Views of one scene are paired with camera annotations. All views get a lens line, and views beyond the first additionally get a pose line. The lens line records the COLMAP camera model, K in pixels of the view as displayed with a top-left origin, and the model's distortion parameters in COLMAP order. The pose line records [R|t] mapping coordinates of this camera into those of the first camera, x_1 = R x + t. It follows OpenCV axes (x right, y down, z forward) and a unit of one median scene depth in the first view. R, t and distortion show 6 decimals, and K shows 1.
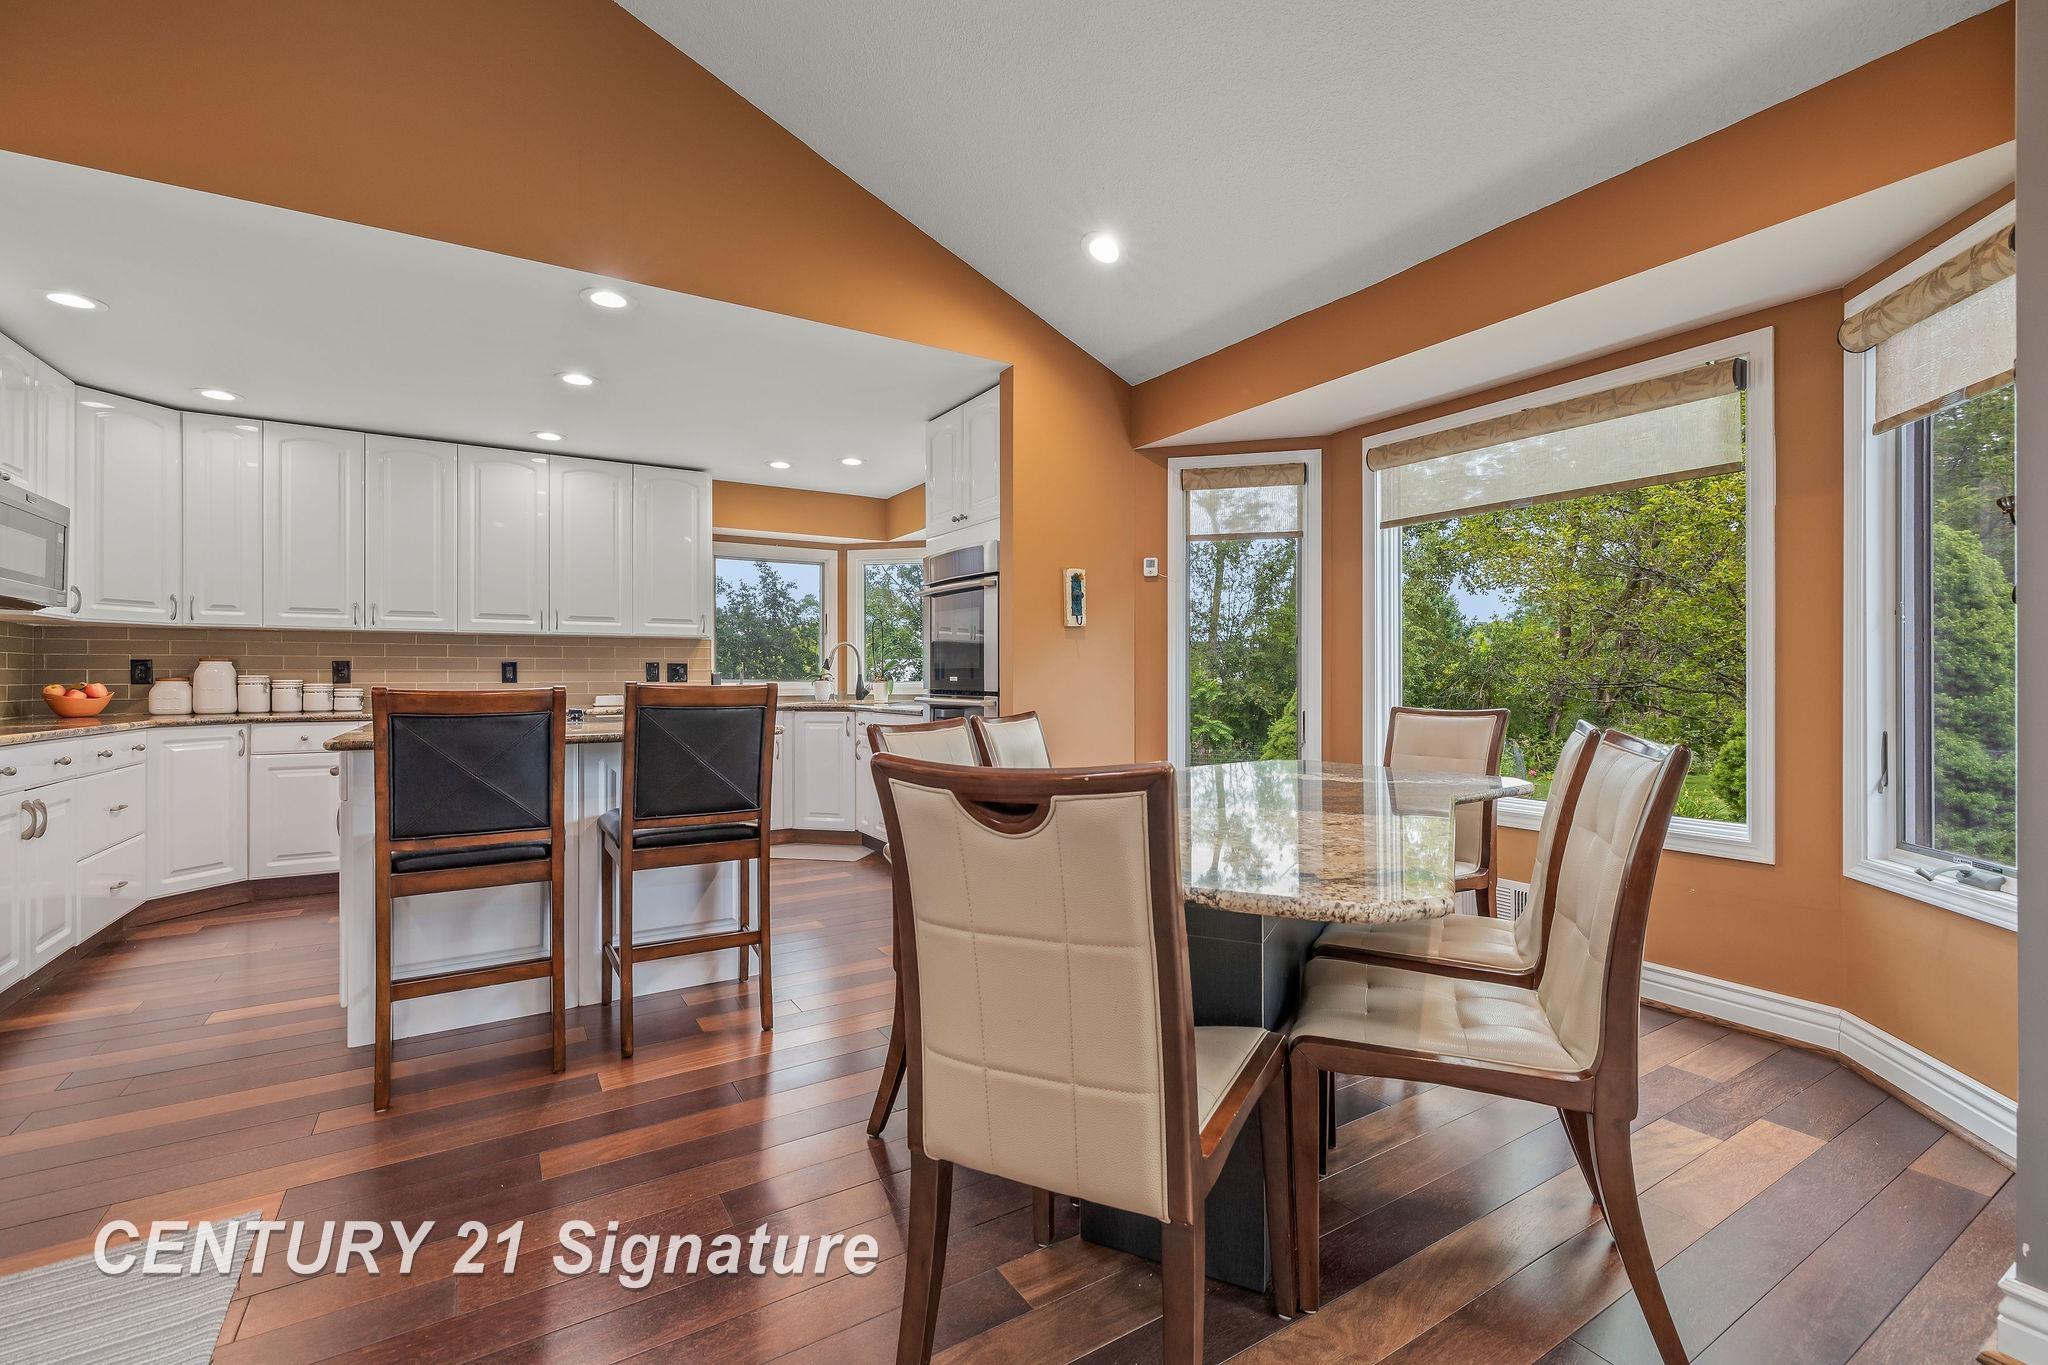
lens RADIAL K [[881.1, 0, 1026.2], [0, 881.1, 677.1], [0, 0, 1]] dist [-0.000080, -0.000686]
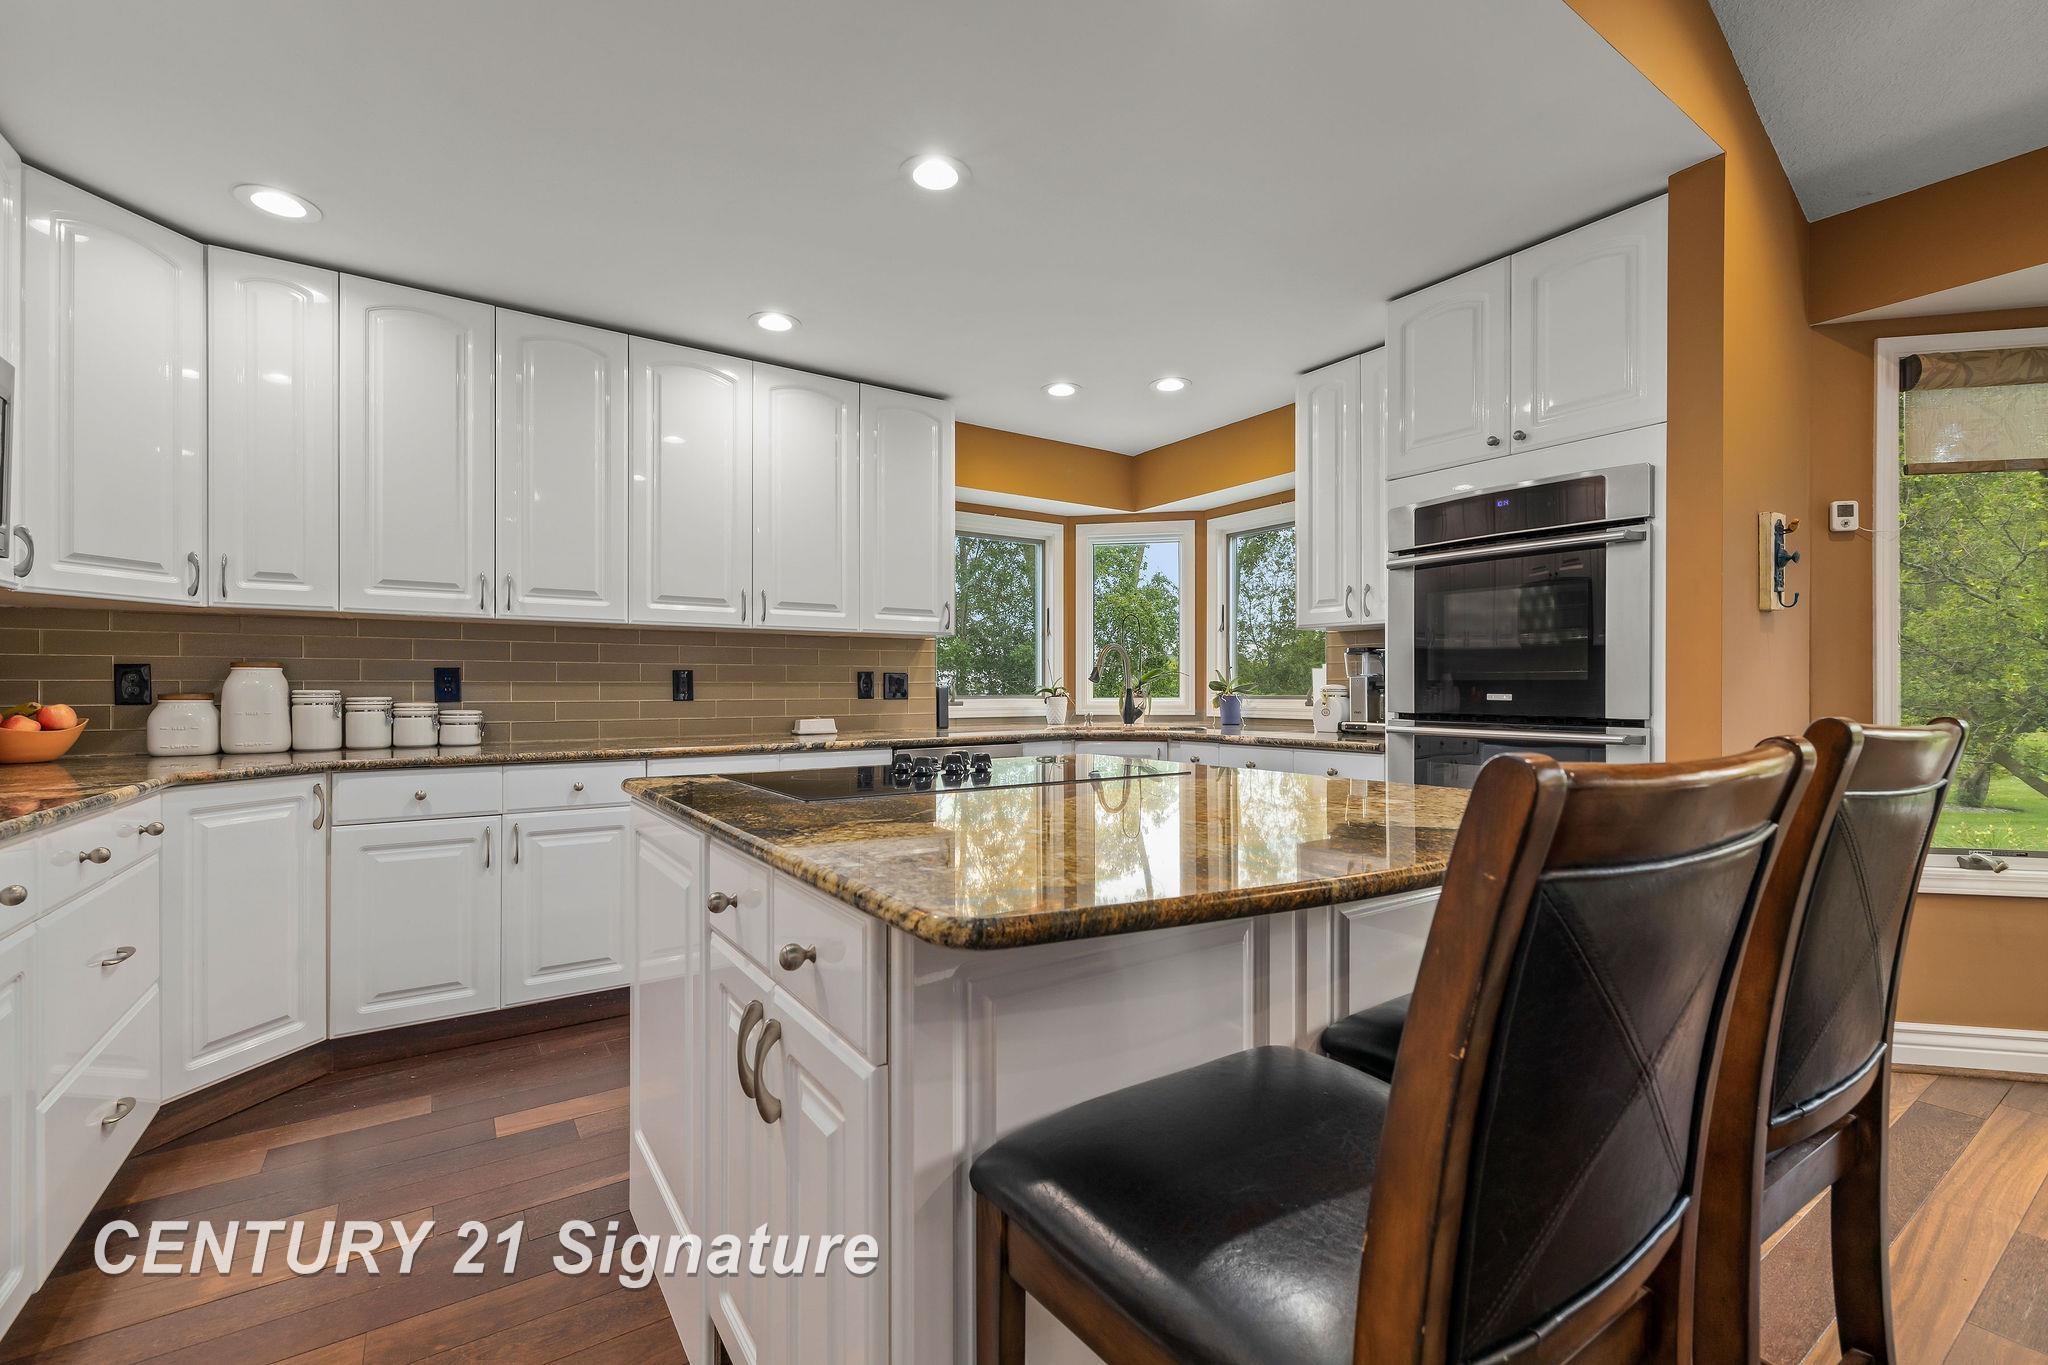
lens RADIAL K [[881.1, 0, 1021.8], [0, 881.1, 690.8], [0, 0, 1]] dist [-0.000080, -0.000686]
pose [[0.999374, 0.001258, 0.035346, -0.424609], [-0.001269, 0.999999, 0.000294, -0.002468], [-0.035345, -0.000339, 0.999375, 0.382442]]
